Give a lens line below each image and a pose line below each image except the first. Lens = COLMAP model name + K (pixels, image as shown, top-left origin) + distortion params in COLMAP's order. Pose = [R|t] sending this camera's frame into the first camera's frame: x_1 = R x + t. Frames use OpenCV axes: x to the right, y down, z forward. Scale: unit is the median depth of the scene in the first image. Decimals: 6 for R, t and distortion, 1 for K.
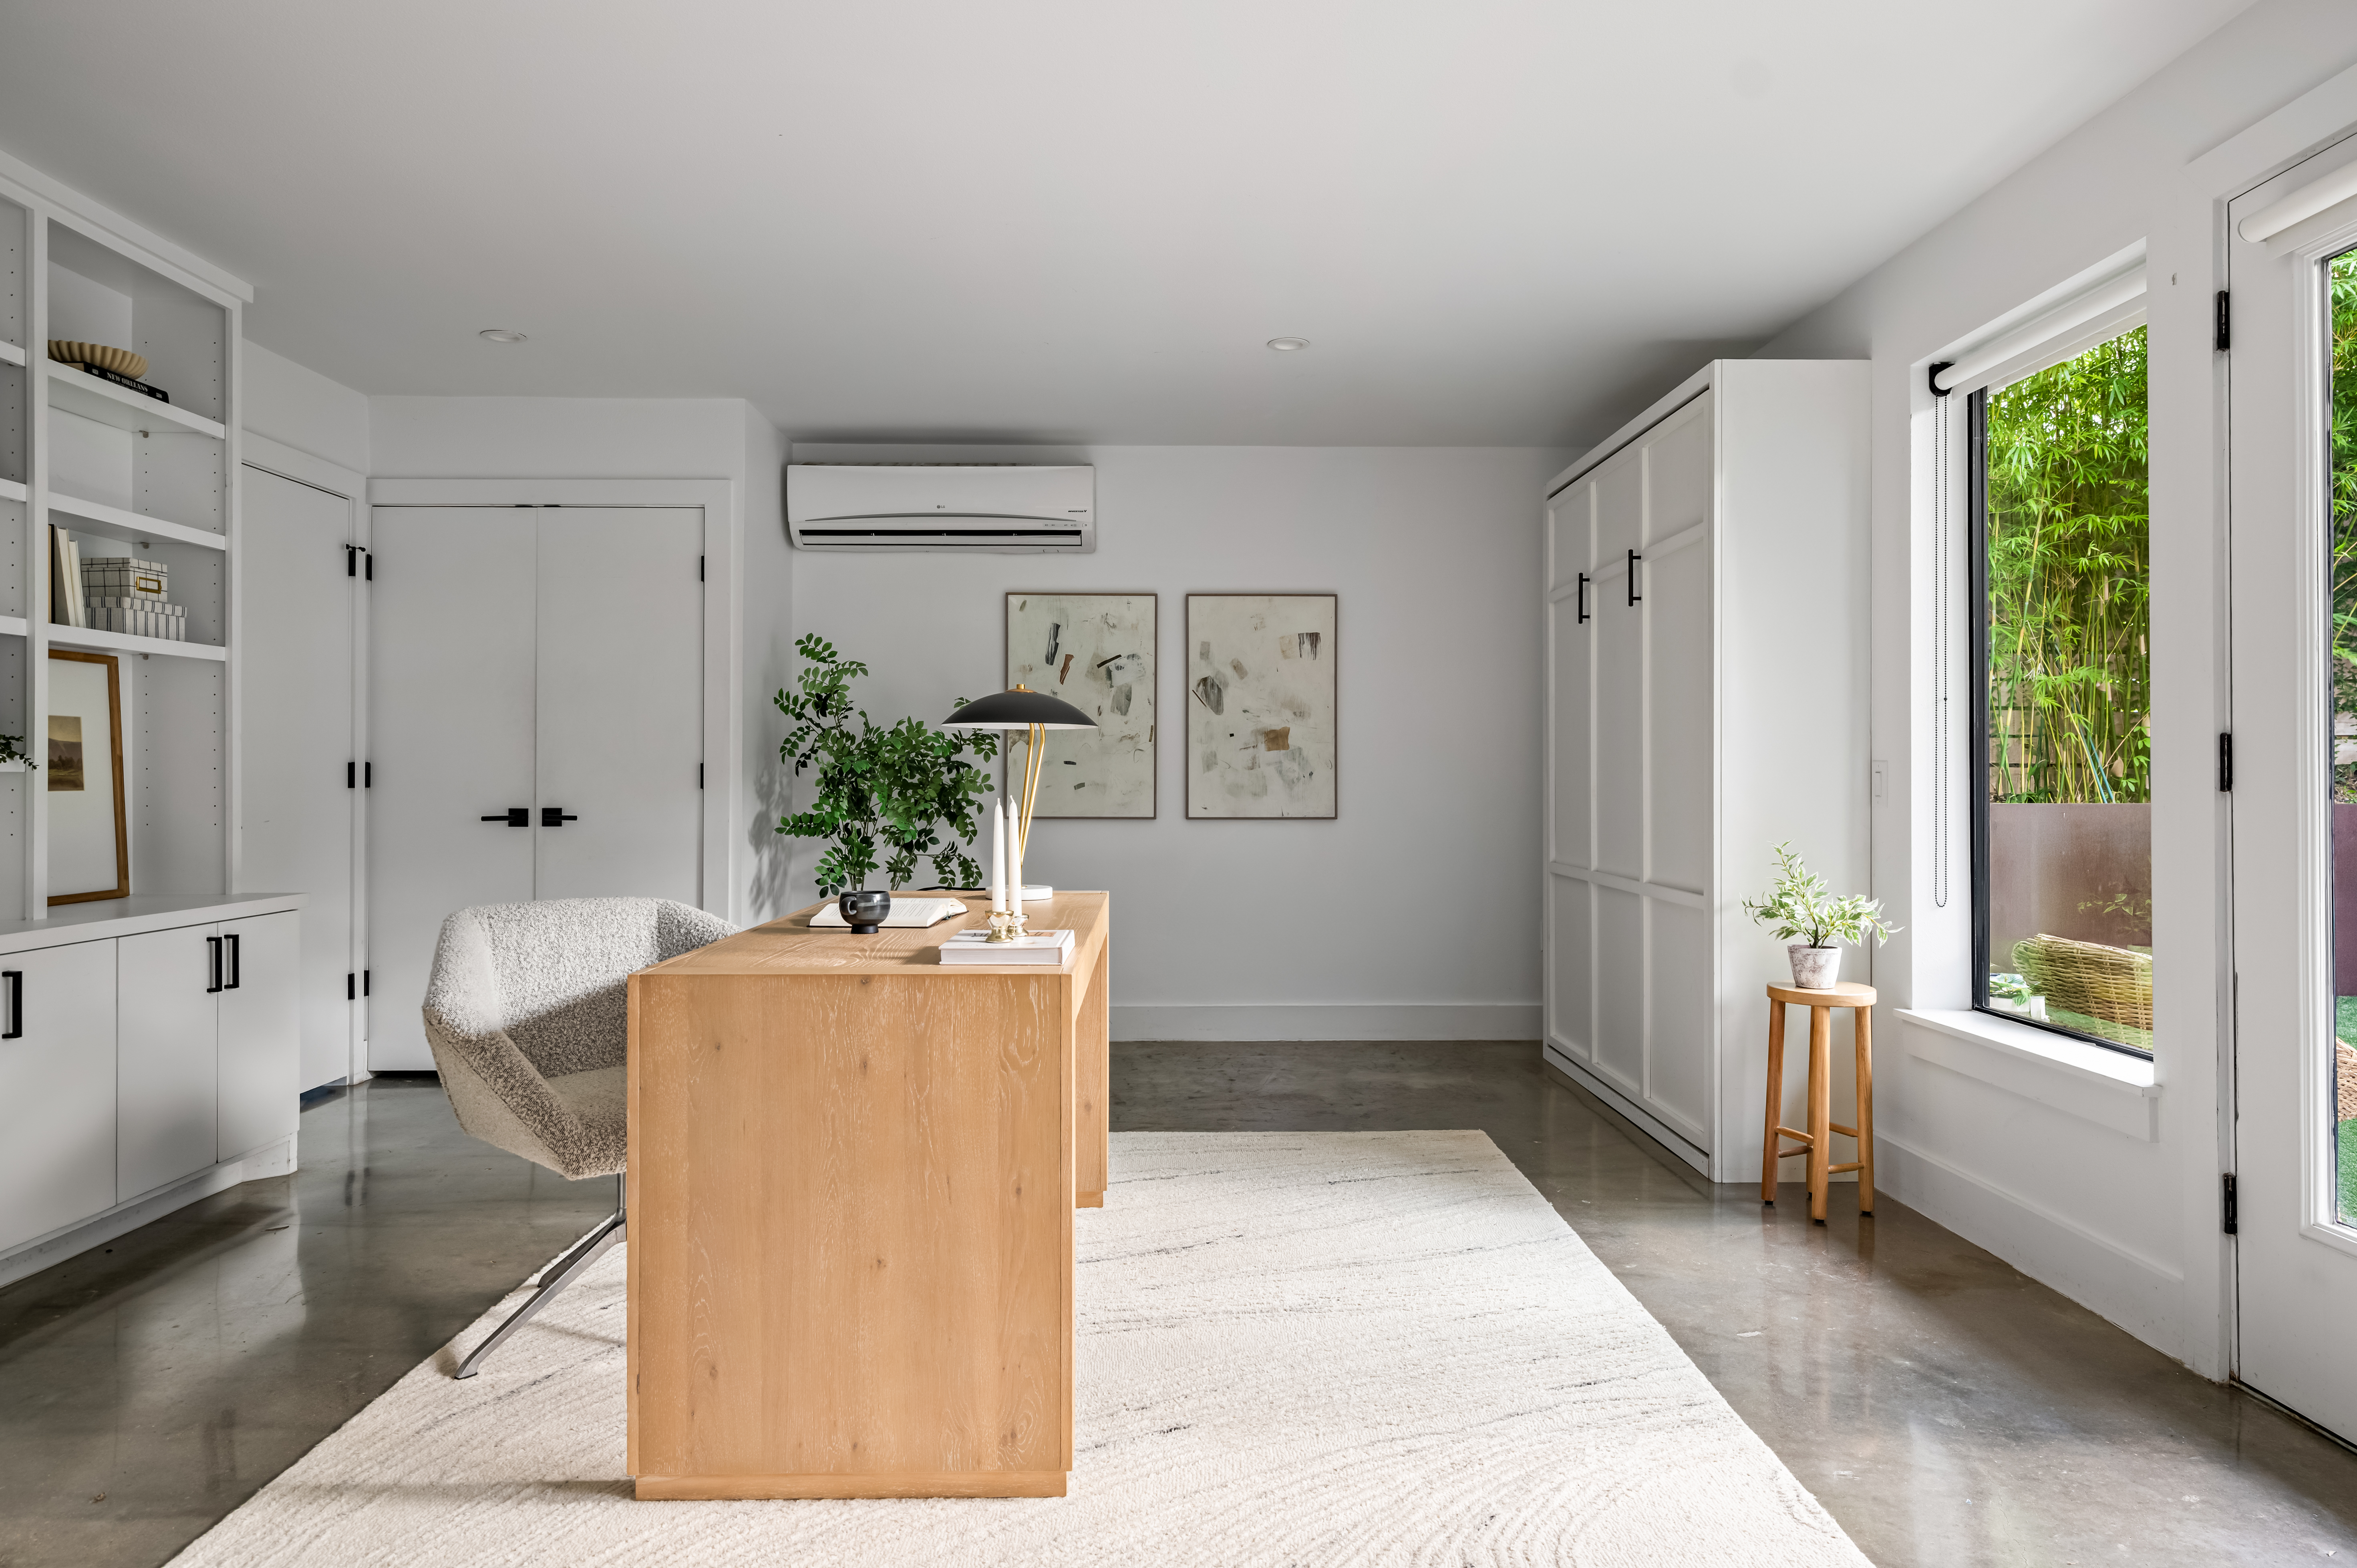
lens RADIAL K [[1455.5, 0, 1178.5], [0, 1455.5, 784.0], [0, 0, 1]] dist [-0.002185, -0.000857]
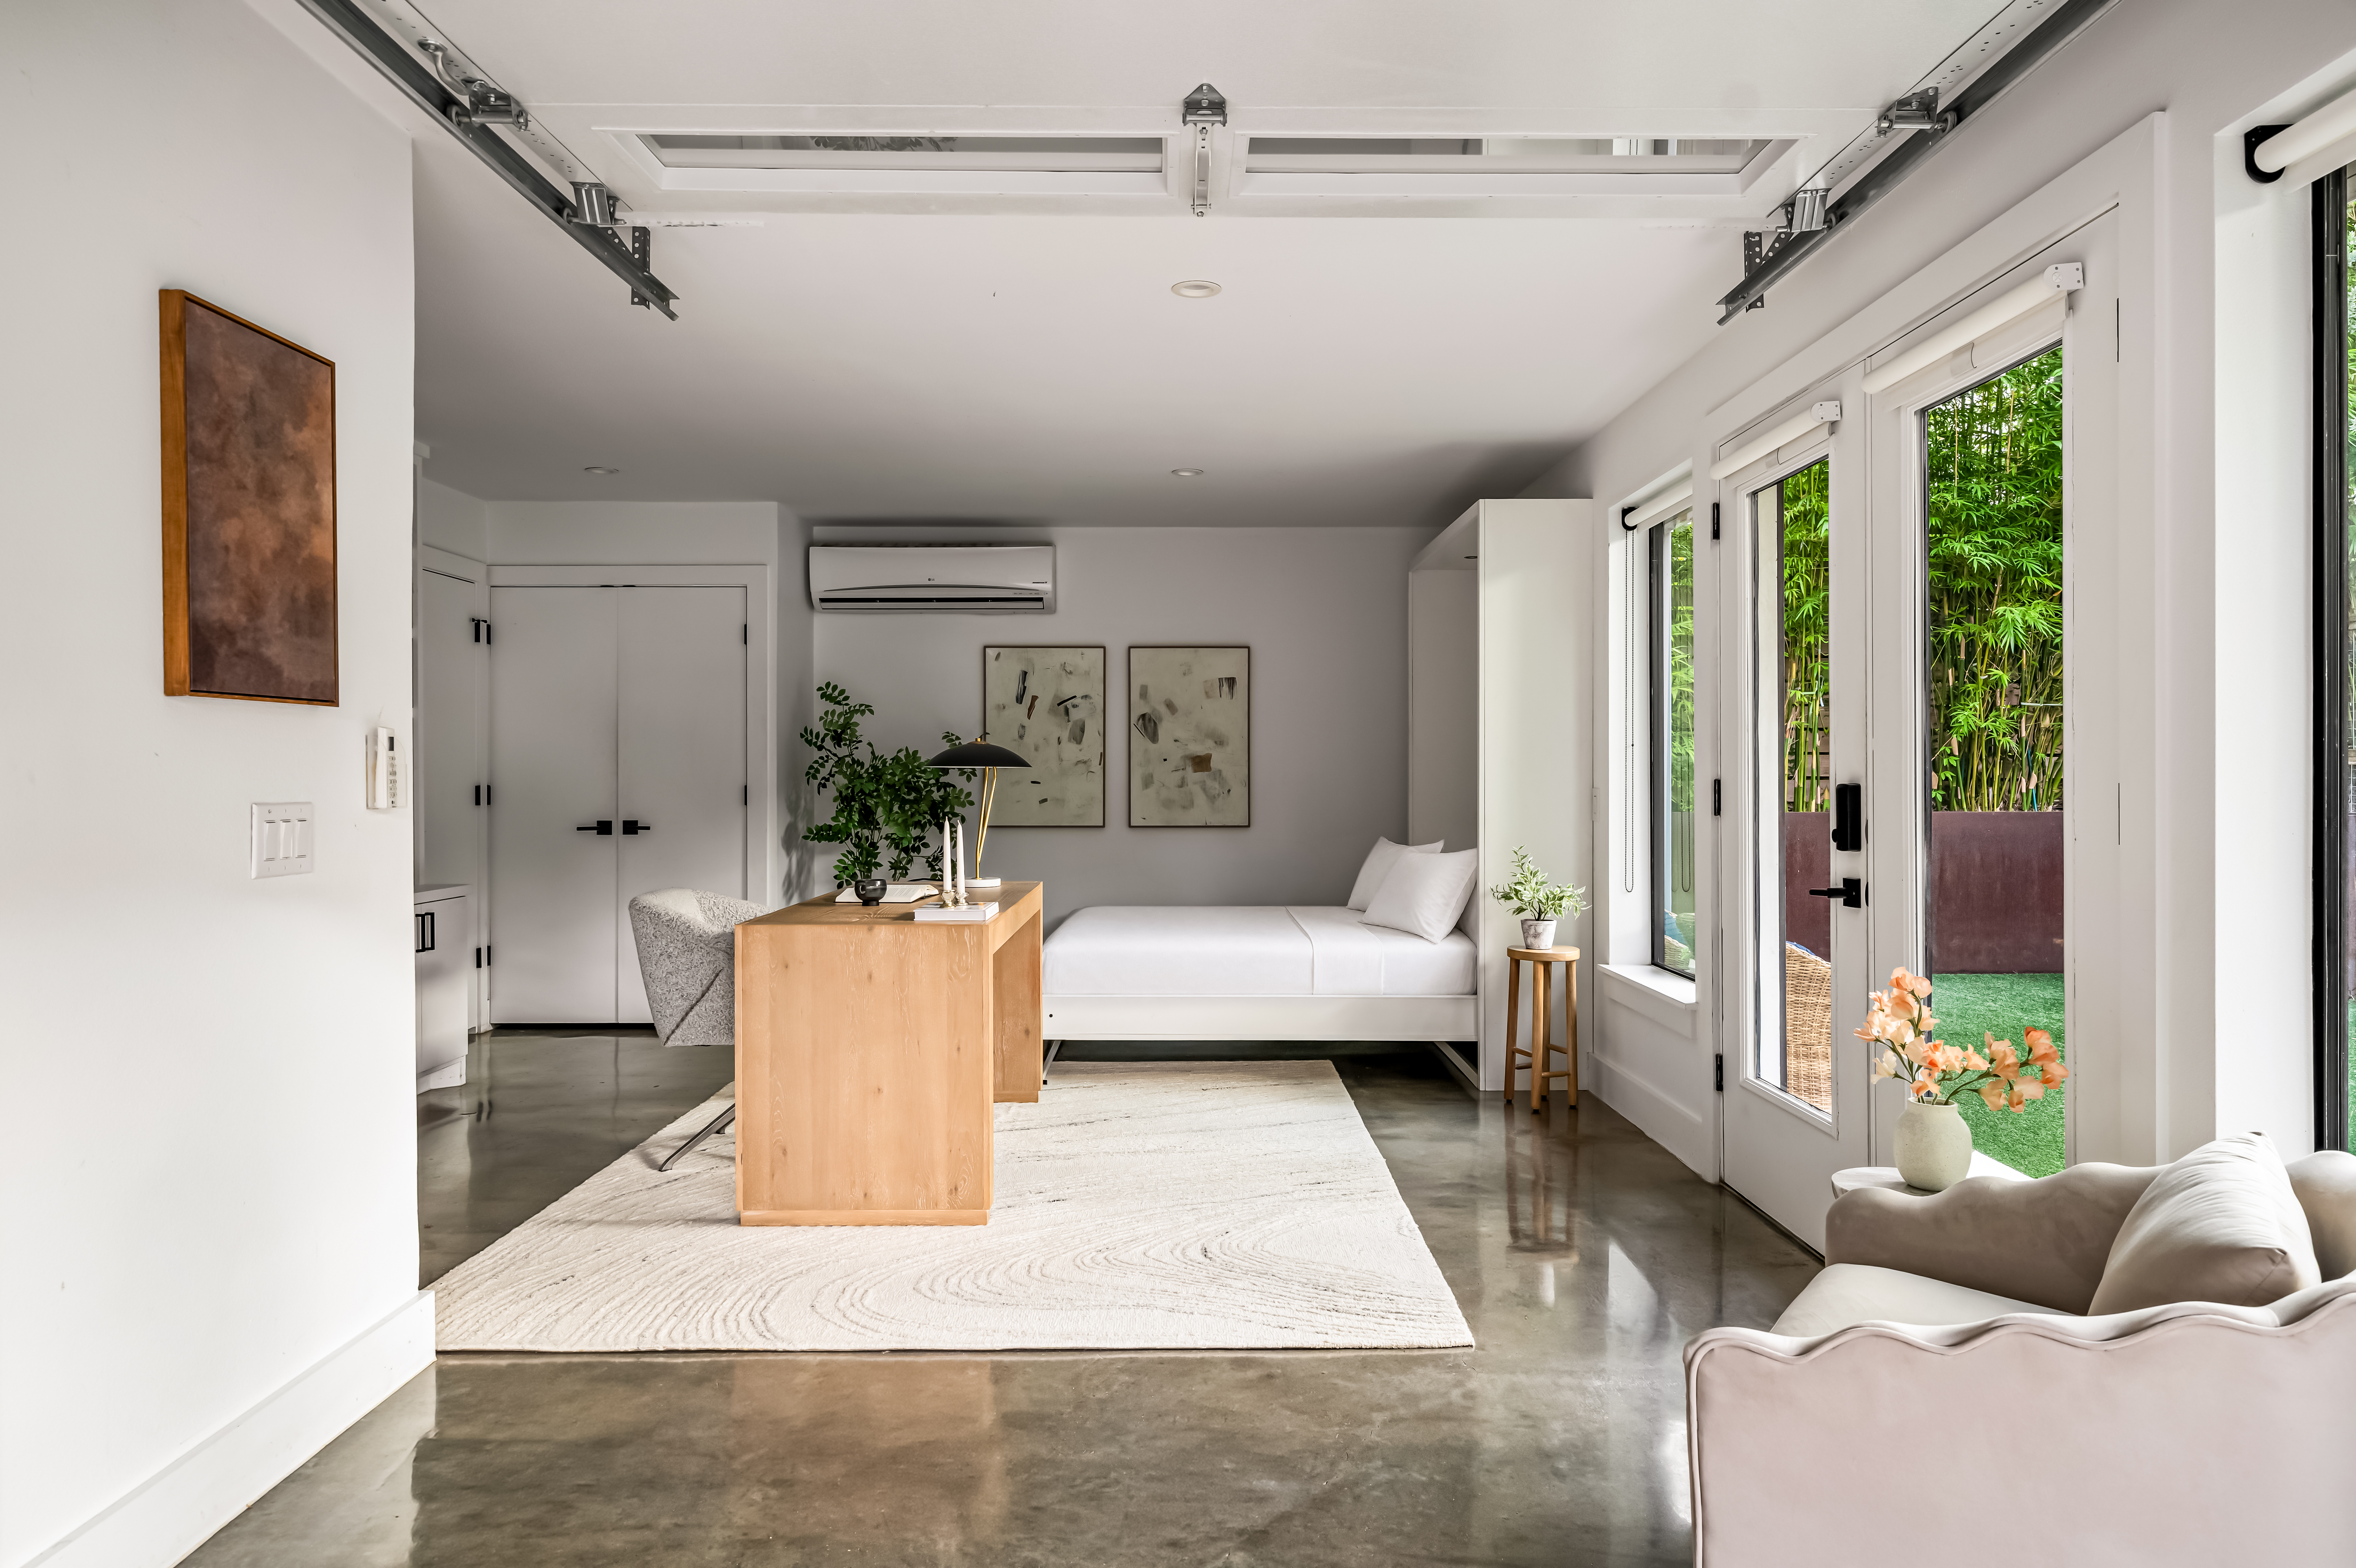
lens RADIAL K [[1525.4, 0, 1187.3], [0, 1525.4, 787.0], [0, 0, 1]] dist [-0.007609, 0.032210]
pose [[0.999953, -0.001905, -0.009460, 0.074022], [0.001940, 0.999991, 0.003673, -0.016296], [0.009453, -0.003691, 0.999949, -0.335360]]
